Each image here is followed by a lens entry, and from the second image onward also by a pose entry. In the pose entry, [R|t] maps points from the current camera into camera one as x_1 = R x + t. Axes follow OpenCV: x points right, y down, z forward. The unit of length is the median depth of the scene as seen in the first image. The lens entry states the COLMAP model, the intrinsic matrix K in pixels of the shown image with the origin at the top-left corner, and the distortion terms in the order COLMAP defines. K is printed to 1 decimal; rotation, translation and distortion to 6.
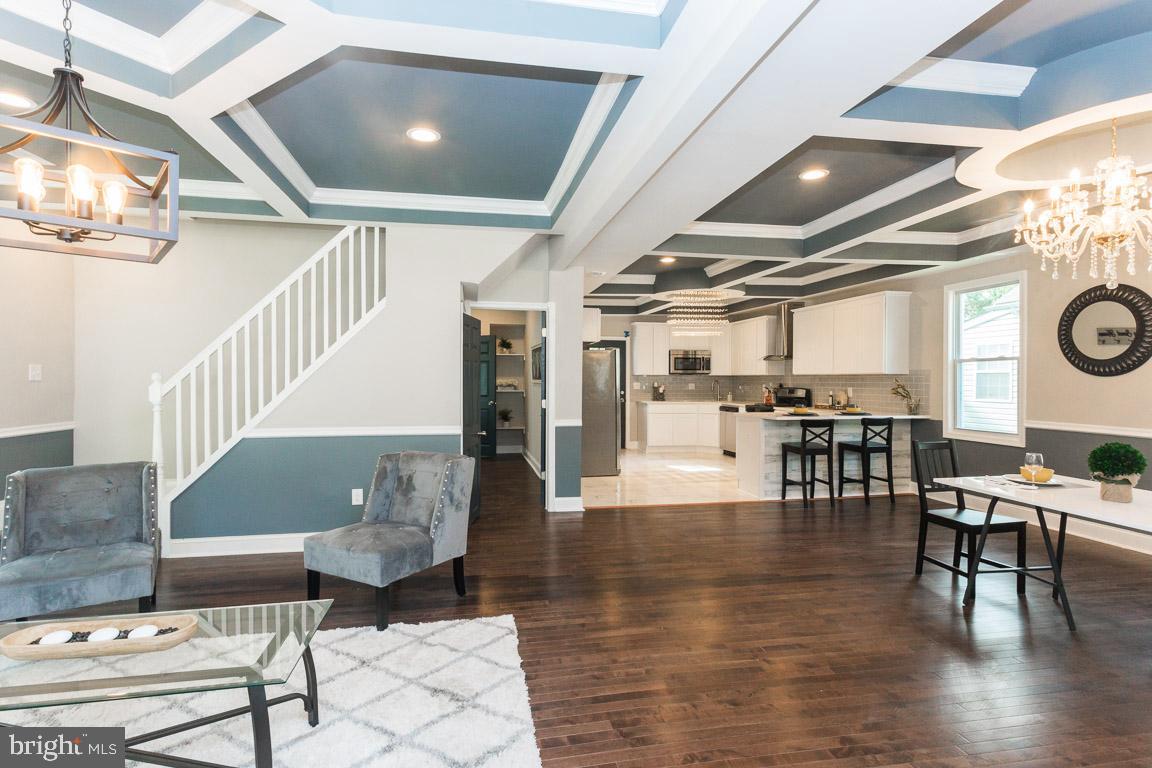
lens RADIAL K [[557.9, 0, 576.0], [0, 557.9, 384.0], [0, 0, 1]] dist [-0.001242, -0.000167]
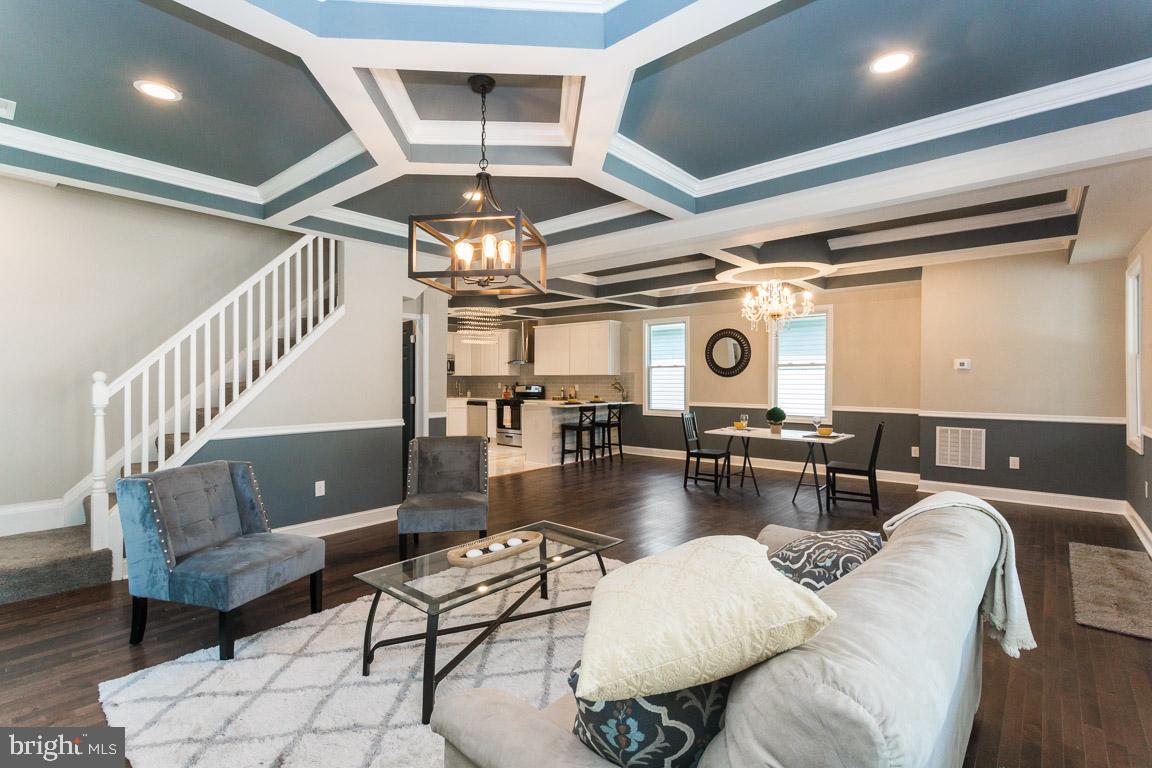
lens RADIAL K [[536.2, 0, 576.0], [0, 536.2, 384.0], [0, 0, 1]] dist [-0.000440, -0.000028]
pose [[0.783567, -0.007697, 0.621260, -0.462540], [0.007103, 0.999969, 0.003431, 0.000300], [-0.621267, 0.001725, 0.783597, -0.083178]]
